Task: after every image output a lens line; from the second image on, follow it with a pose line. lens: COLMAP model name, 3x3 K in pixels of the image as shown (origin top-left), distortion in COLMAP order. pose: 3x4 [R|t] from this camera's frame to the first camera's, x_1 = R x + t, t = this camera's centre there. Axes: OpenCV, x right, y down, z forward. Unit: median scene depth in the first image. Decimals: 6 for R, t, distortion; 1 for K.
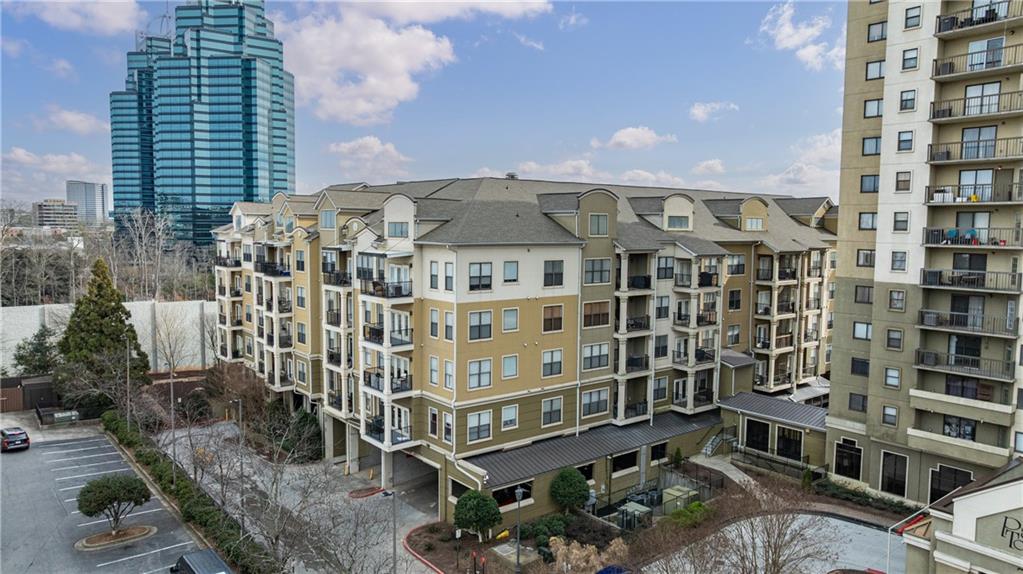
lens RADIAL K [[717.4, 0, 515.4], [0, 717.4, 282.3], [0, 0, 1]] dist [-0.044080, 0.056937]
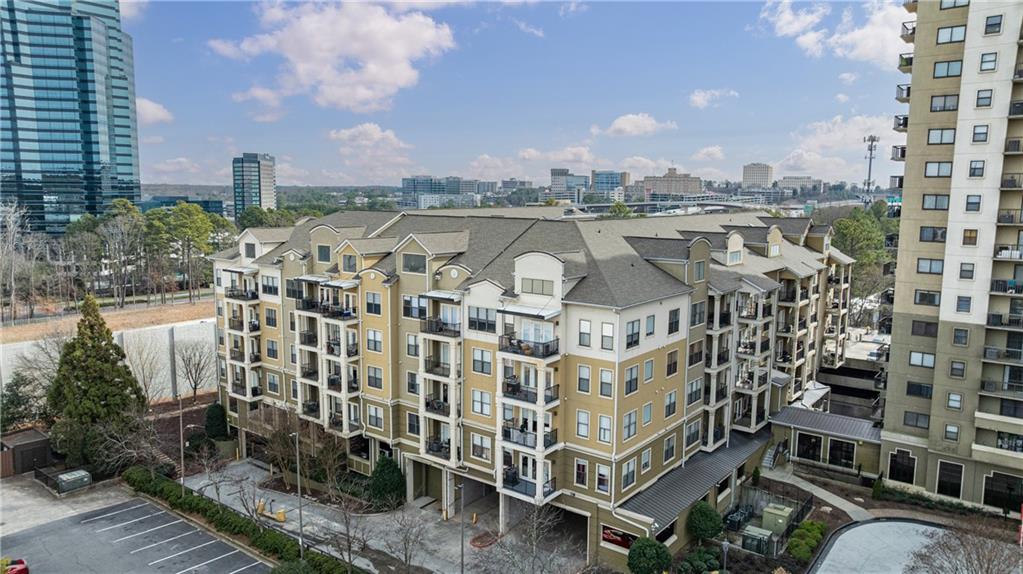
lens RADIAL K [[717.4, 0, 515.4], [0, 717.4, 282.3], [0, 0, 1]] dist [-0.044080, 0.056937]
pose [[0.972034, -0.031378, 0.232735, -0.421372], [0.019833, 0.998462, 0.051780, -0.130338], [-0.234002, -0.045716, 0.971161, 0.025942]]
